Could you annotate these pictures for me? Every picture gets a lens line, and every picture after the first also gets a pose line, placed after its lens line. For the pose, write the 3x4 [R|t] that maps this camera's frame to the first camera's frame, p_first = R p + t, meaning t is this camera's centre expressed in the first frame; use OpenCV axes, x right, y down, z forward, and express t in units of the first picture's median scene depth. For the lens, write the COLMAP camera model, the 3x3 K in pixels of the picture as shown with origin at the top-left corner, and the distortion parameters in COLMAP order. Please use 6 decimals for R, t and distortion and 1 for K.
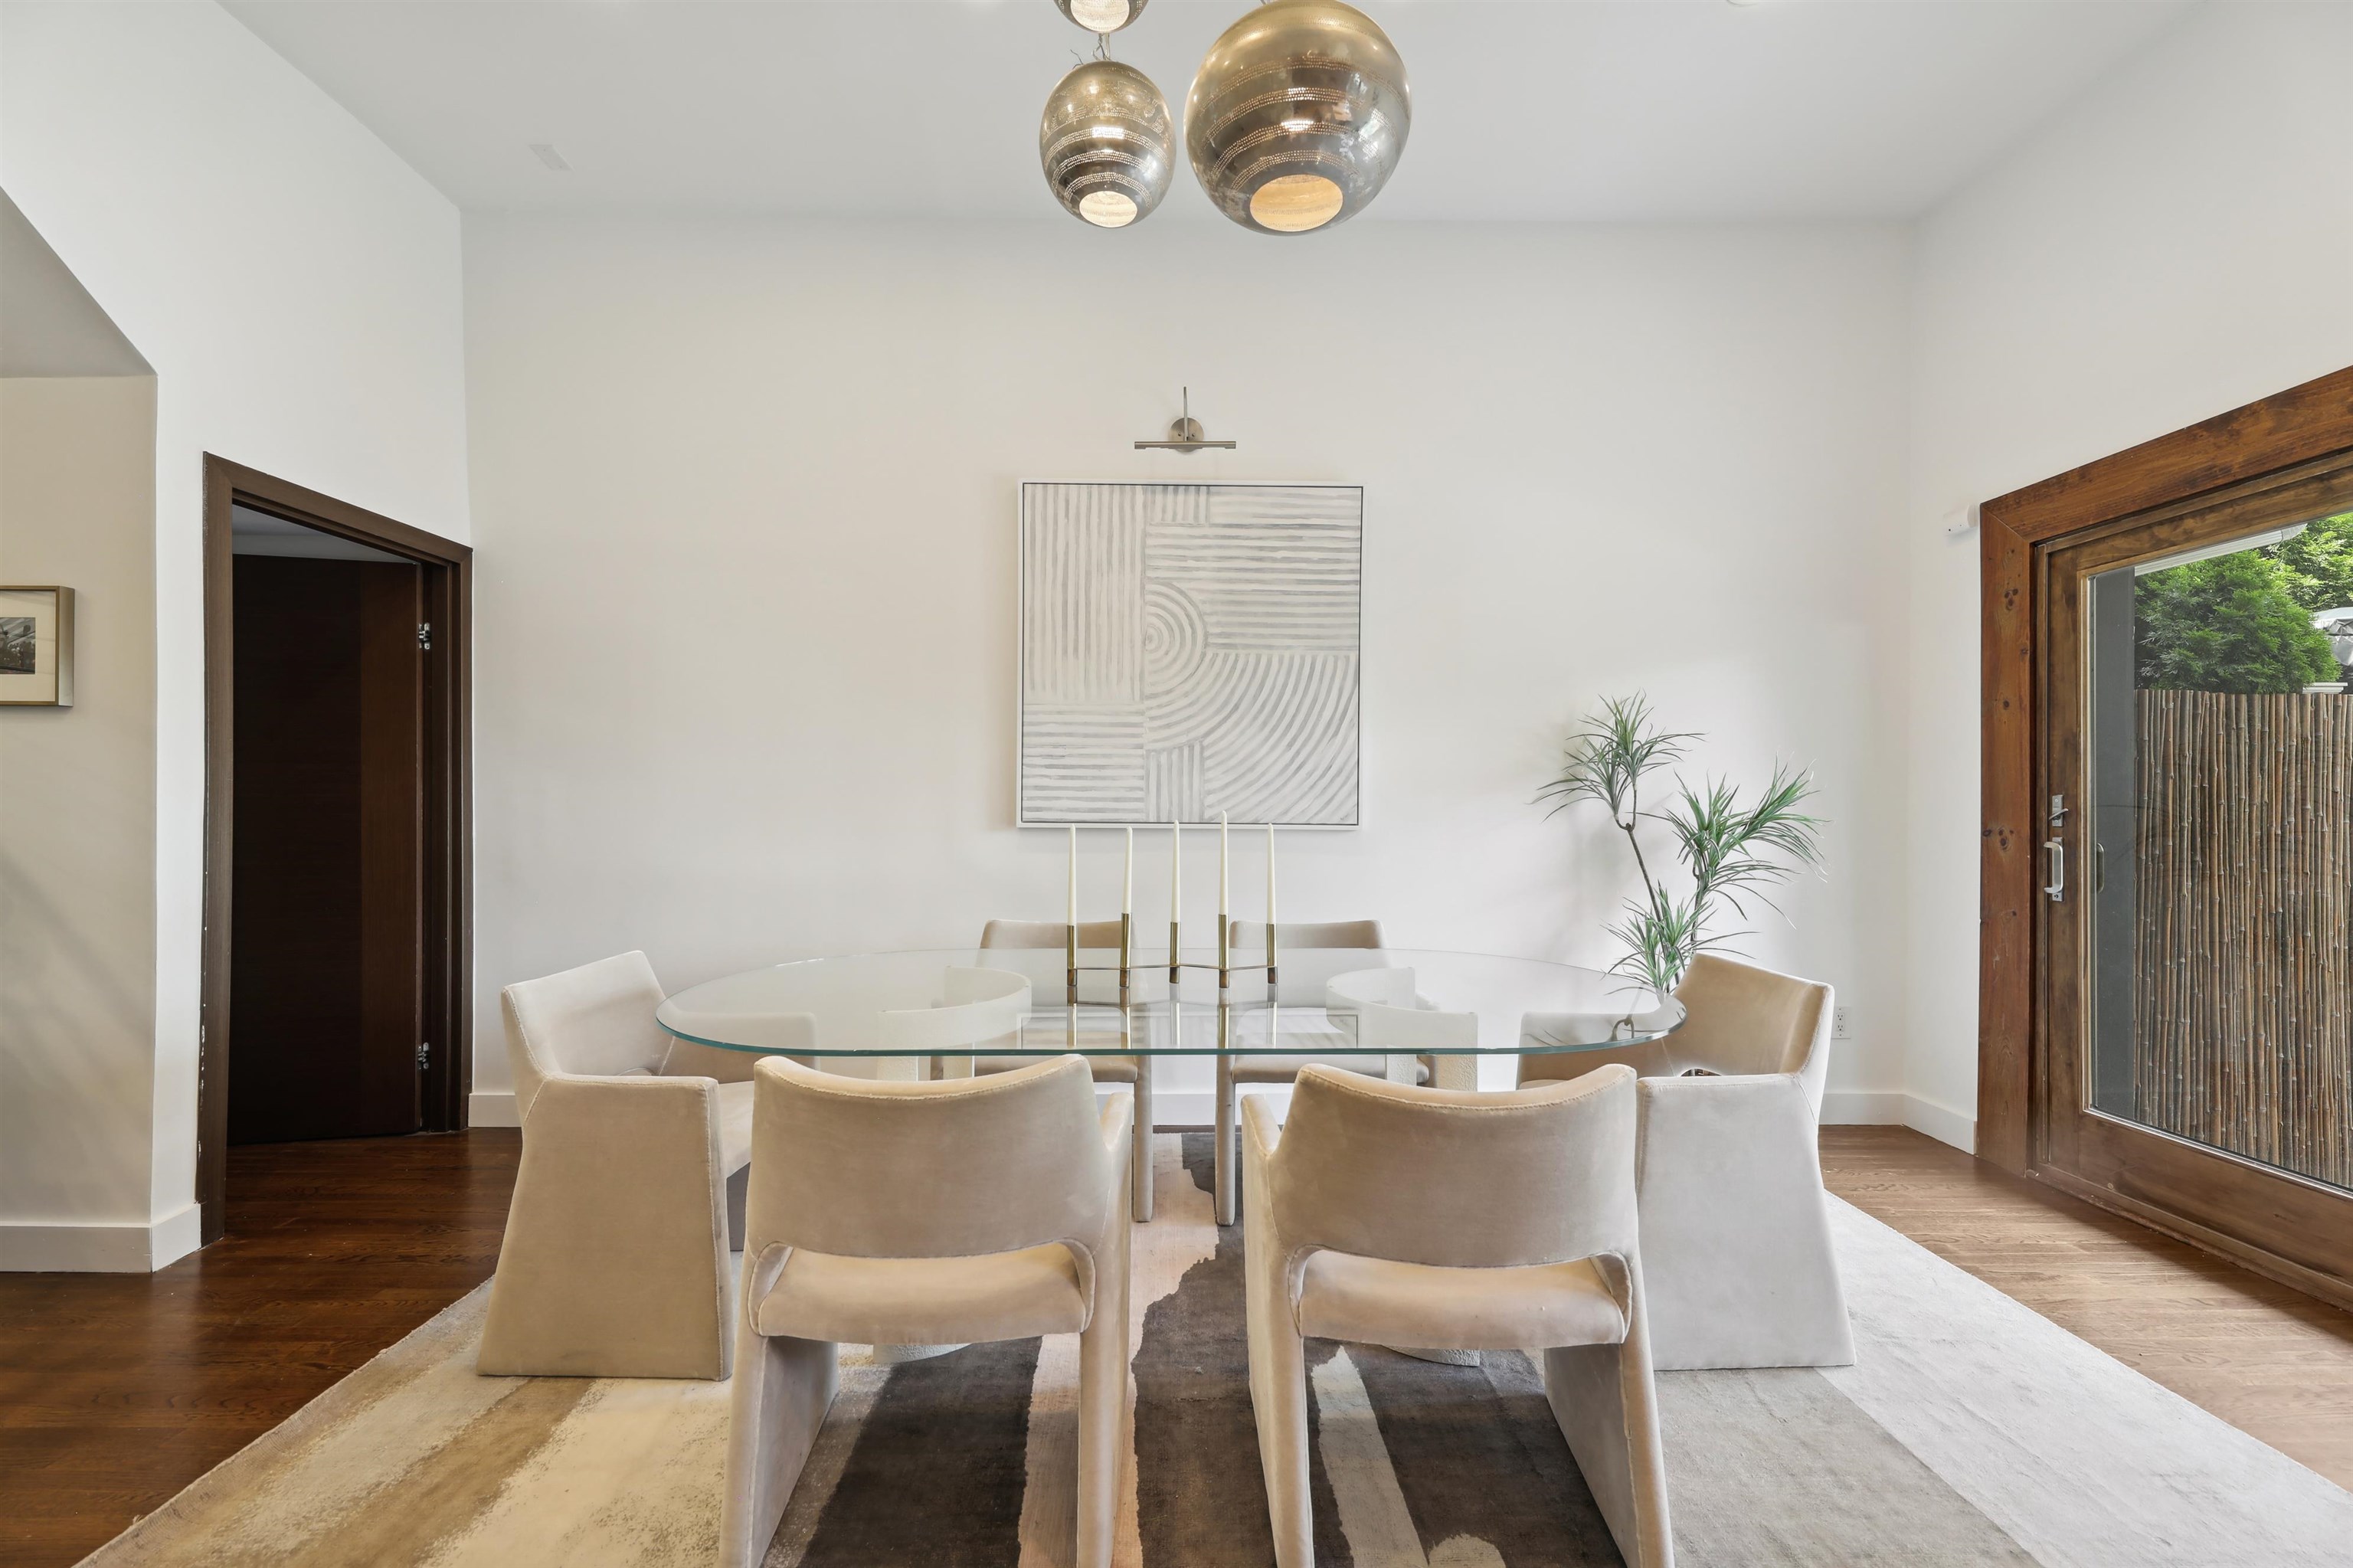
lens RADIAL K [[954.6, 0, 1176.0], [0, 954.6, 811.5], [0, 0, 1]] dist [0.016595, 0.000008]
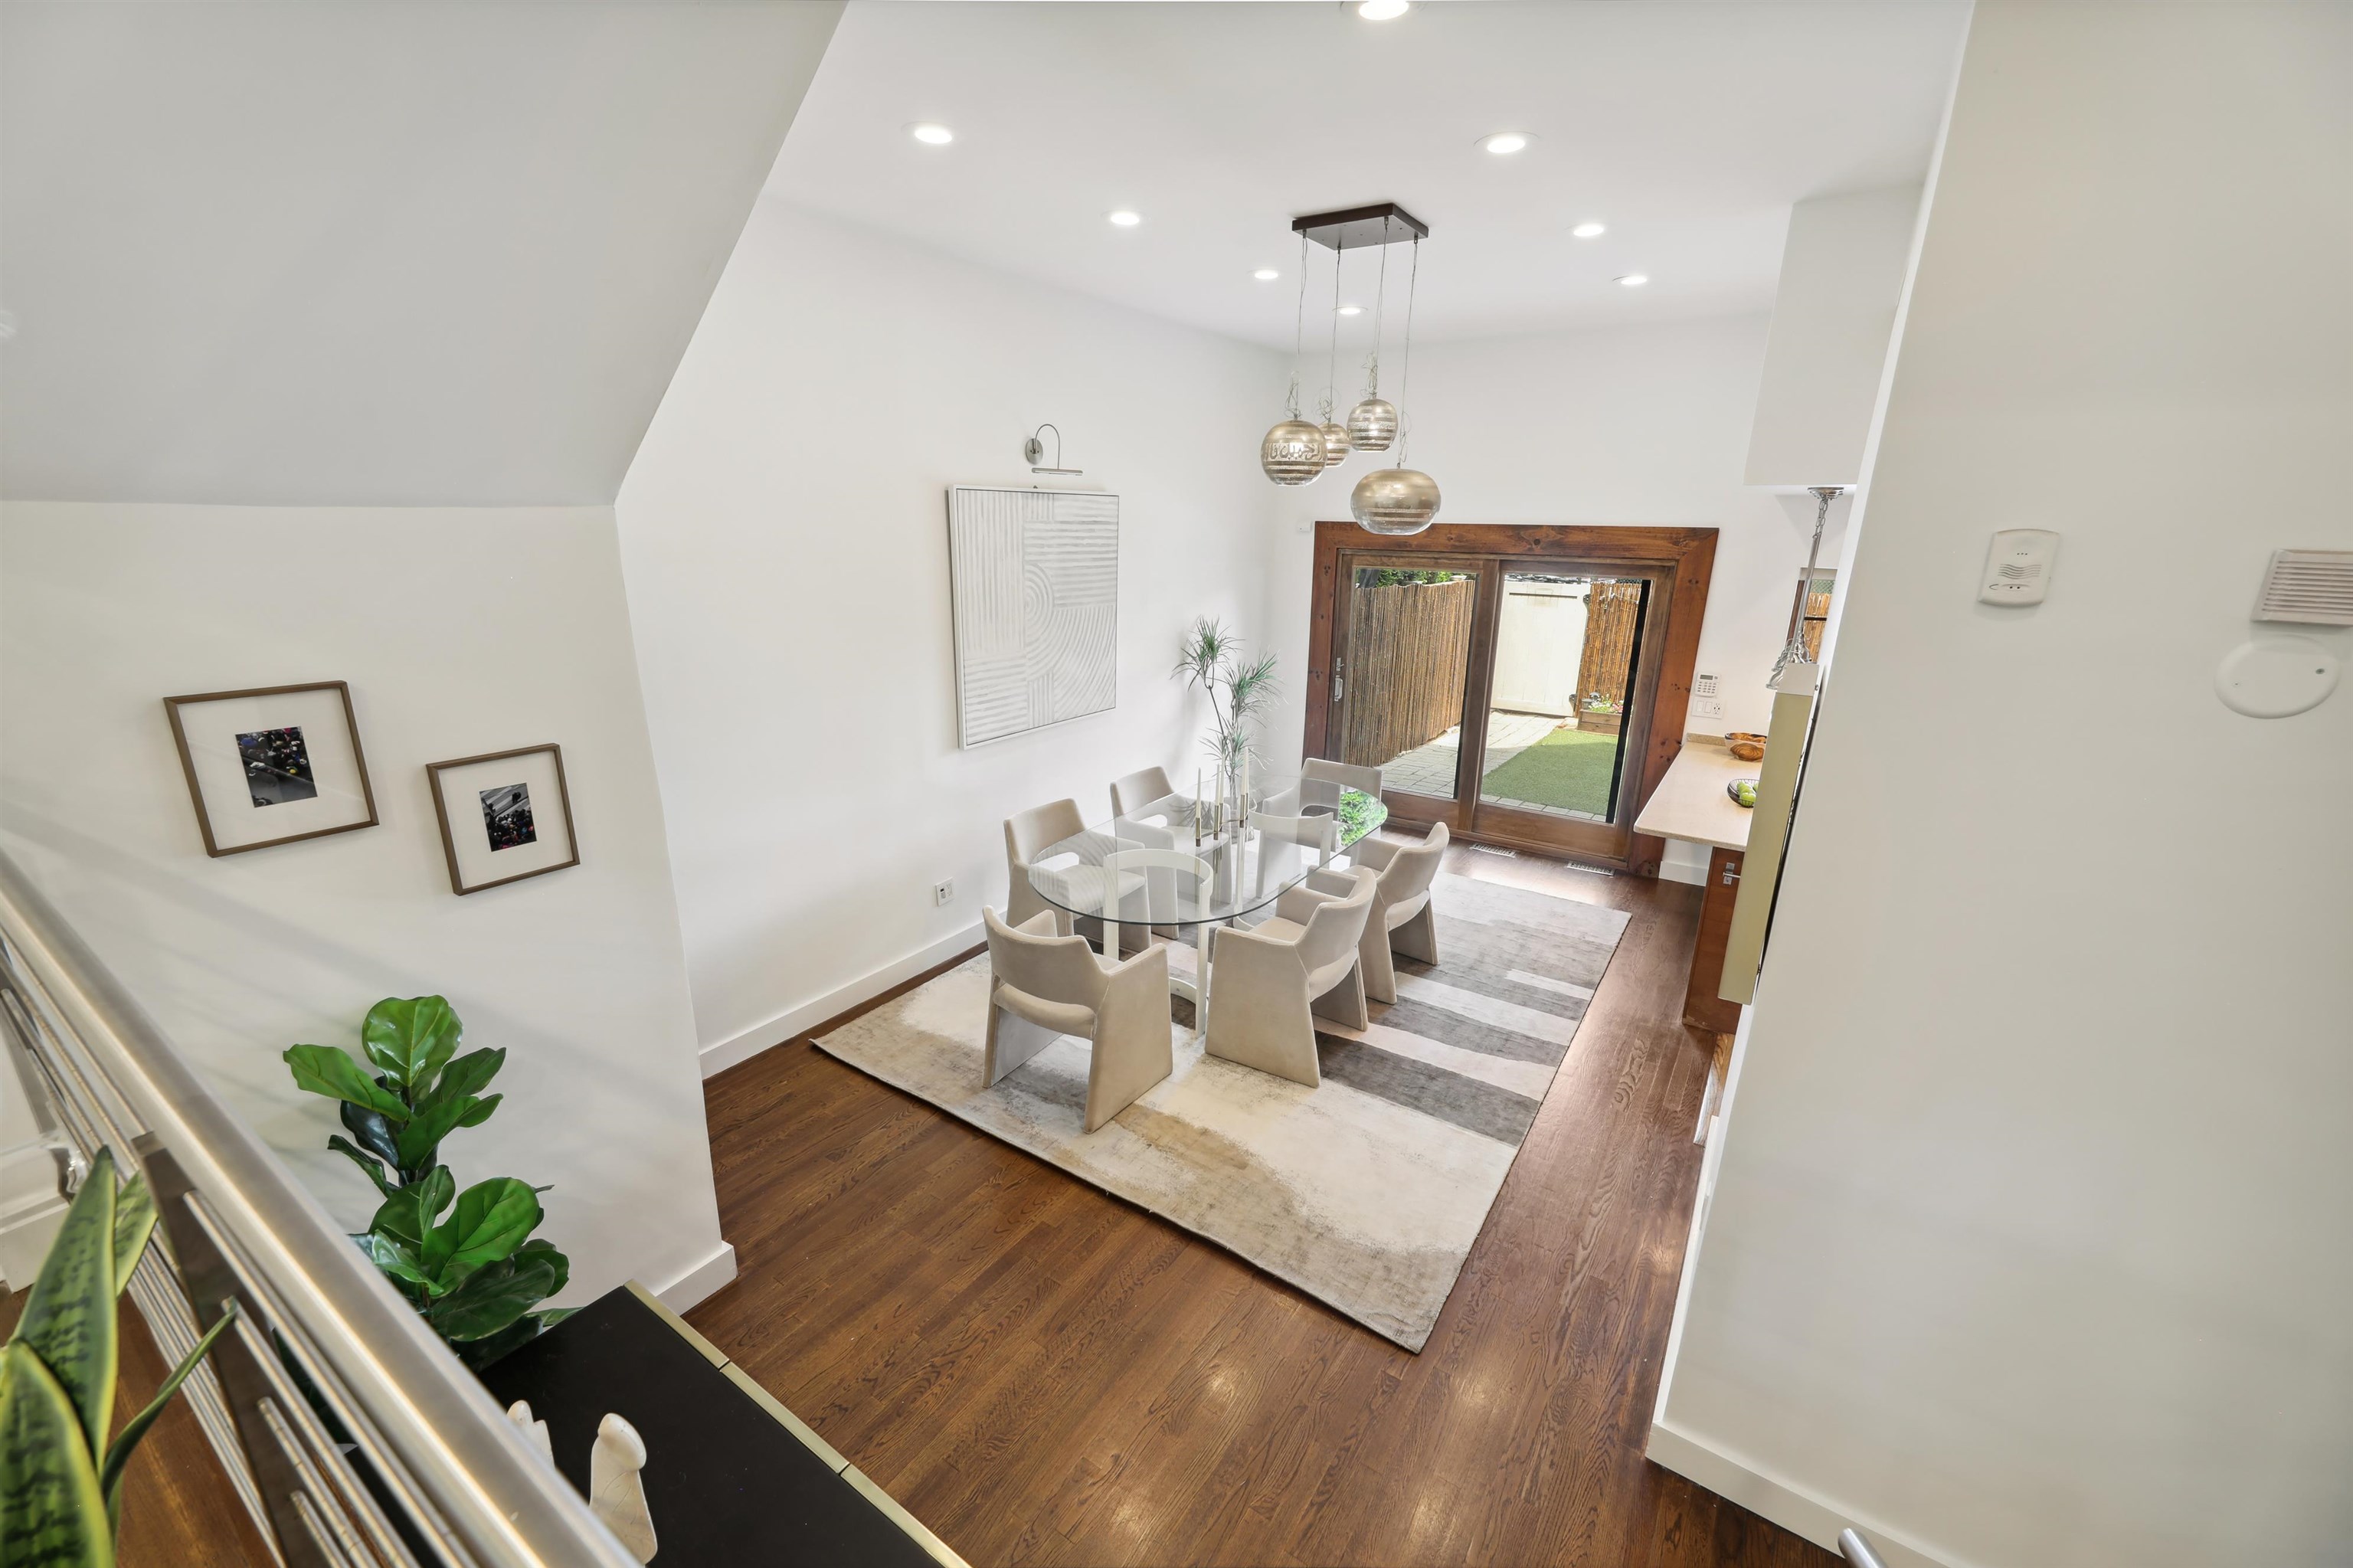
lens RADIAL K [[966.7, 0, 1129.2], [0, 966.7, 805.6], [0, 0, 1]] dist [-0.000045, -0.000274]
pose [[0.584945, -0.246299, 0.772772, -1.167635], [-0.004747, 0.951721, 0.306927, -0.349011], [-0.811059, -0.183204, 0.555535, 0.014310]]
